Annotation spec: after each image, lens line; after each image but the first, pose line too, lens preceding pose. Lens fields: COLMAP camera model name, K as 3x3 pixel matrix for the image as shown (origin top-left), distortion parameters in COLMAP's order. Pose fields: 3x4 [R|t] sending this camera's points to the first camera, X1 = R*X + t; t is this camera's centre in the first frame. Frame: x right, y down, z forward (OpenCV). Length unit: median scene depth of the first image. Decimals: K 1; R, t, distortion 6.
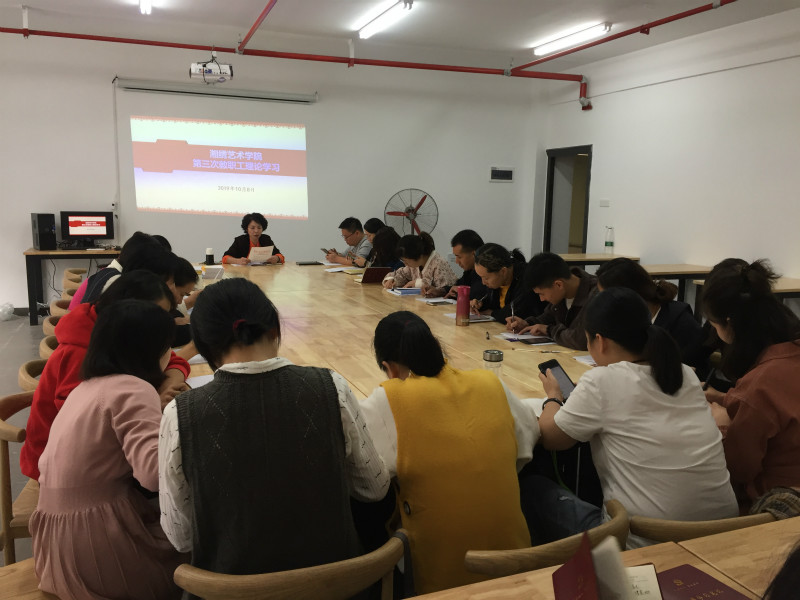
lens RADIAL K [[681.9, 0, 401.6], [0, 681.9, 300.0], [0, 0, 1]] dist [0.067454, -0.060292]
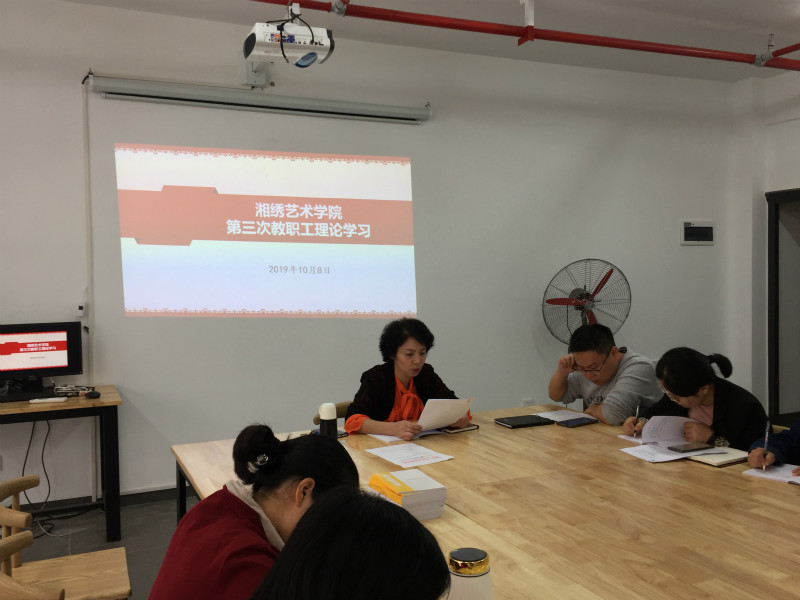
lens RADIAL K [[728.8, 0, 401.1], [0, 728.8, 302.1], [0, 0, 1]] dist [0.036544, 0.000000]
pose [[0.997300, -0.036378, 0.063788, -0.208631], [0.043258, 0.992987, -0.110025, -0.069753], [-0.059338, 0.112487, 0.991880, 0.425577]]
